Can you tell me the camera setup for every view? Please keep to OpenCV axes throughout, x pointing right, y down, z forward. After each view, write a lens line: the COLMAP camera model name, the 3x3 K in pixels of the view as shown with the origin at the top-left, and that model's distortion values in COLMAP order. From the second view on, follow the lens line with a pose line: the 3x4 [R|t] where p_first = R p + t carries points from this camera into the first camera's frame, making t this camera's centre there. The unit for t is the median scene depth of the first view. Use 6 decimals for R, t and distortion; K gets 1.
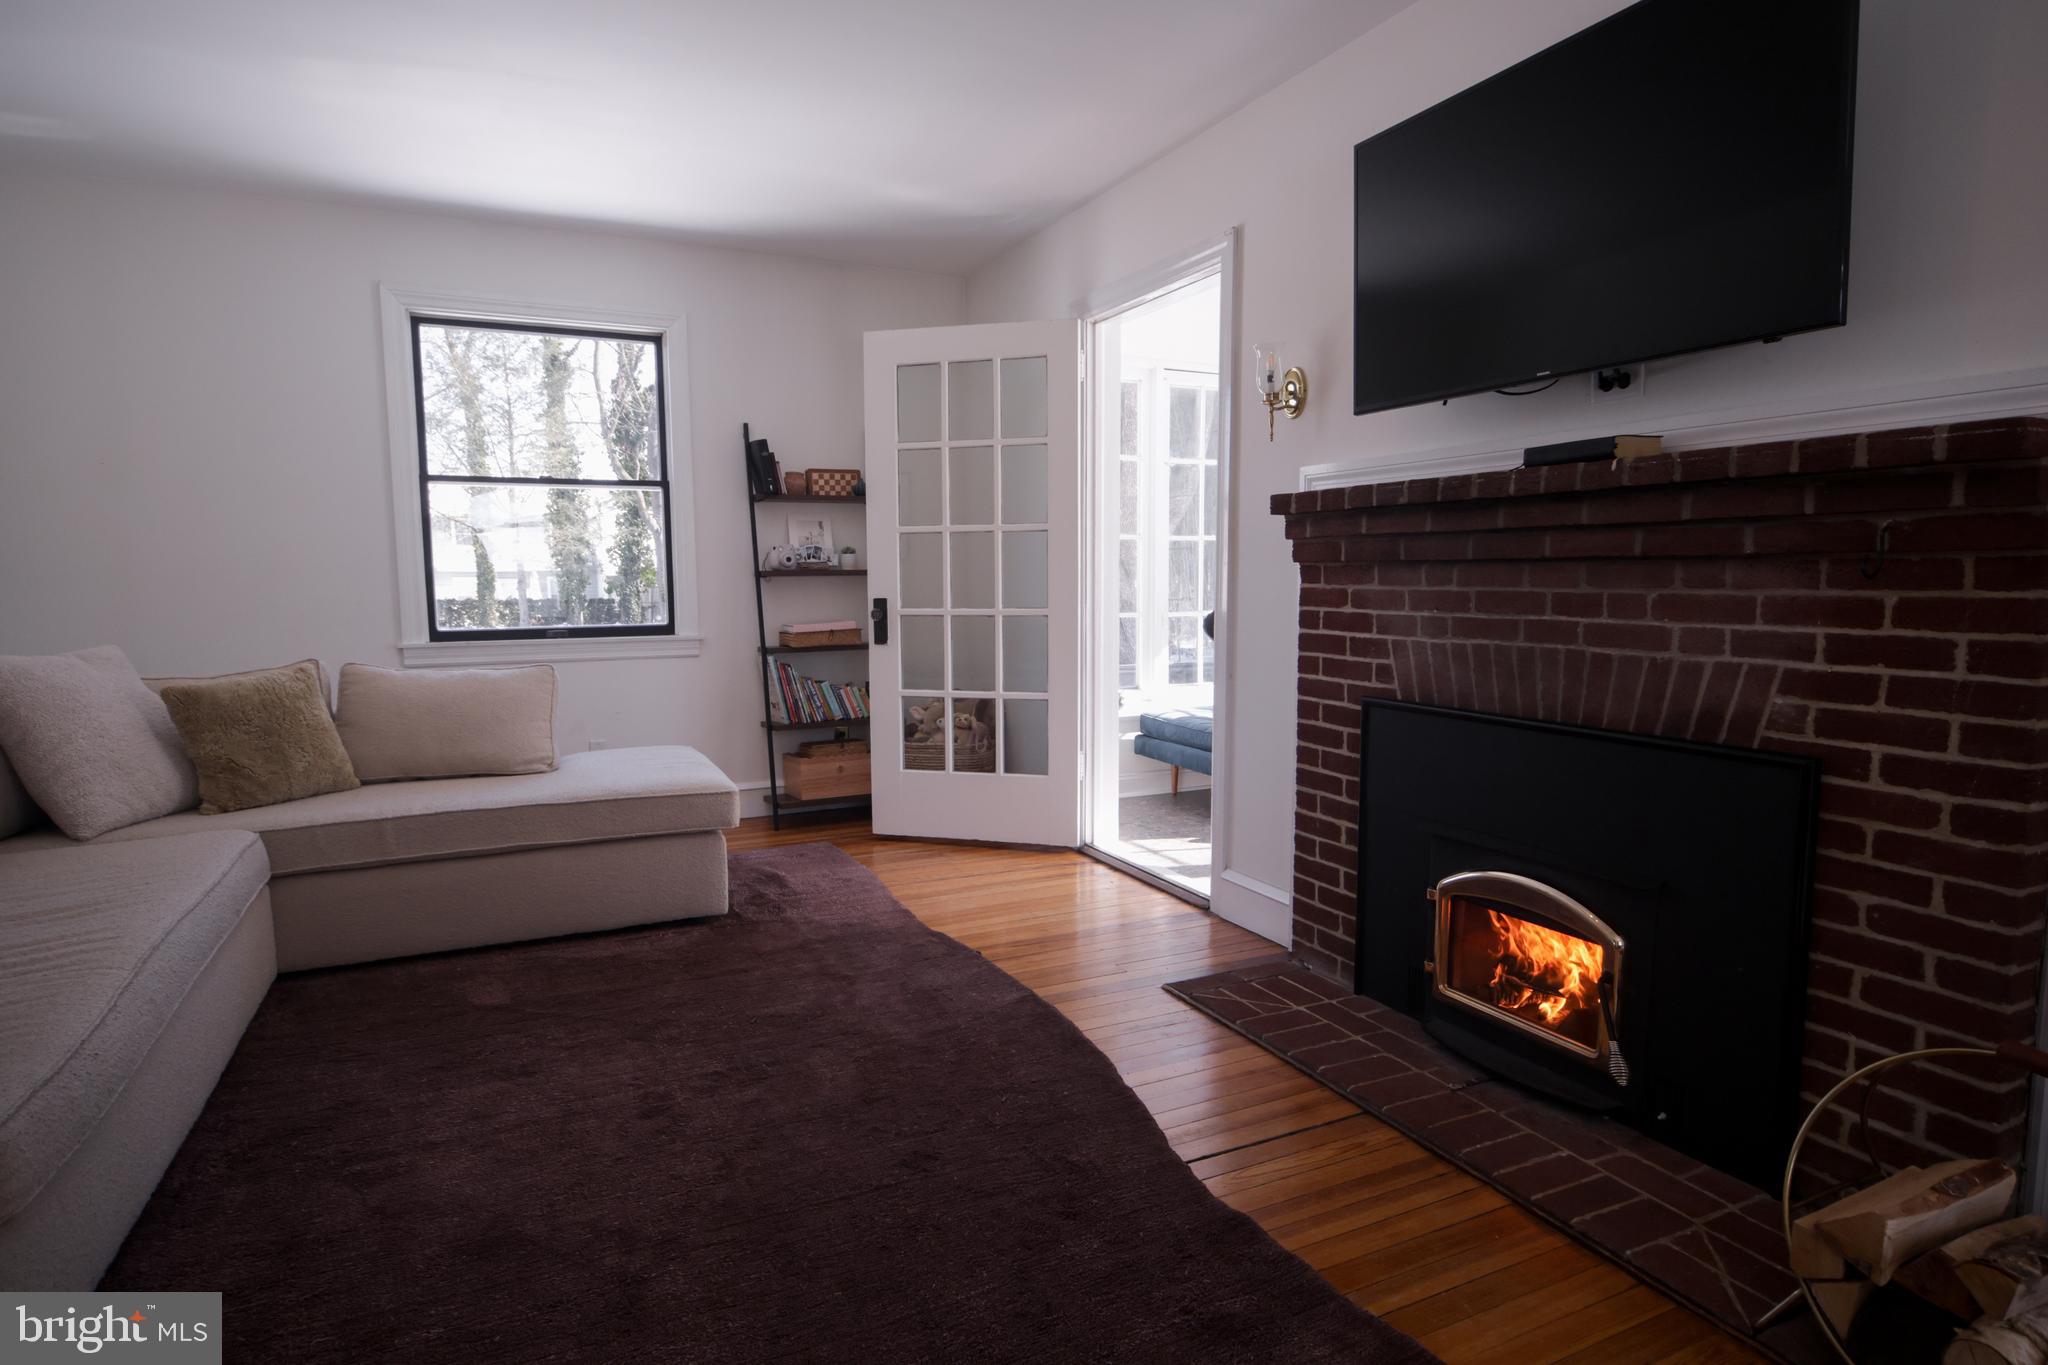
lens RADIAL K [[1131.5, 0, 1024.3], [0, 1131.5, 687.8], [0, 0, 1]] dist [0.000819, 0.001524]
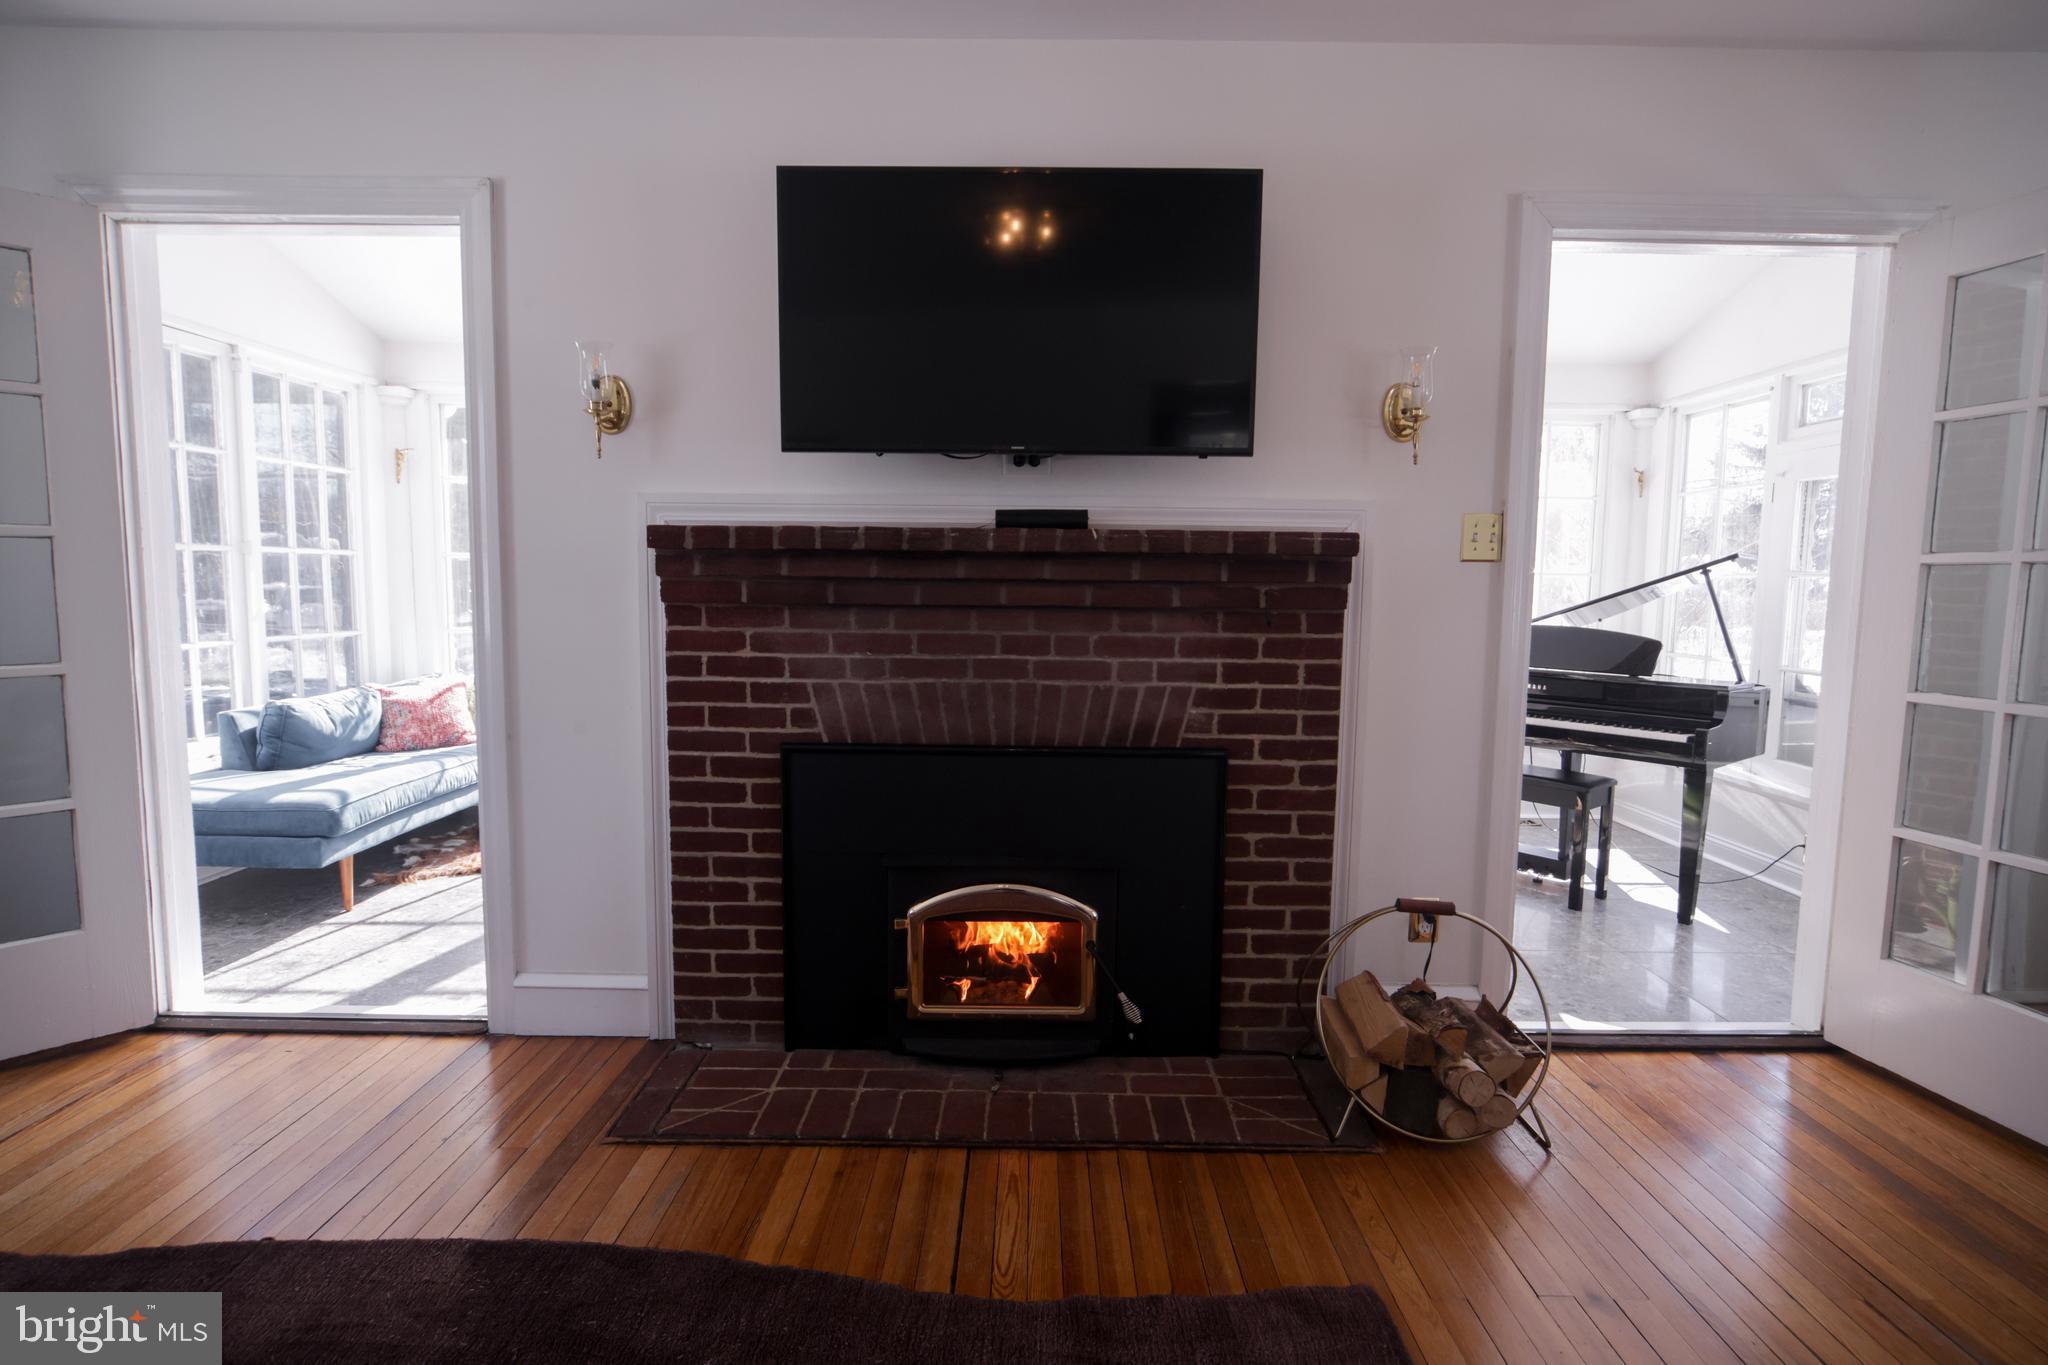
lens RADIAL K [[1034.9, 0, 1026.0], [0, 1034.9, 676.6], [0, 0, 1]] dist [-0.009788, 0.001146]
pose [[0.426841, -0.075112, 0.901202, -0.469949], [0.077107, 0.995938, 0.046487, -0.087184], [-0.901033, 0.049647, 0.430899, 0.510793]]
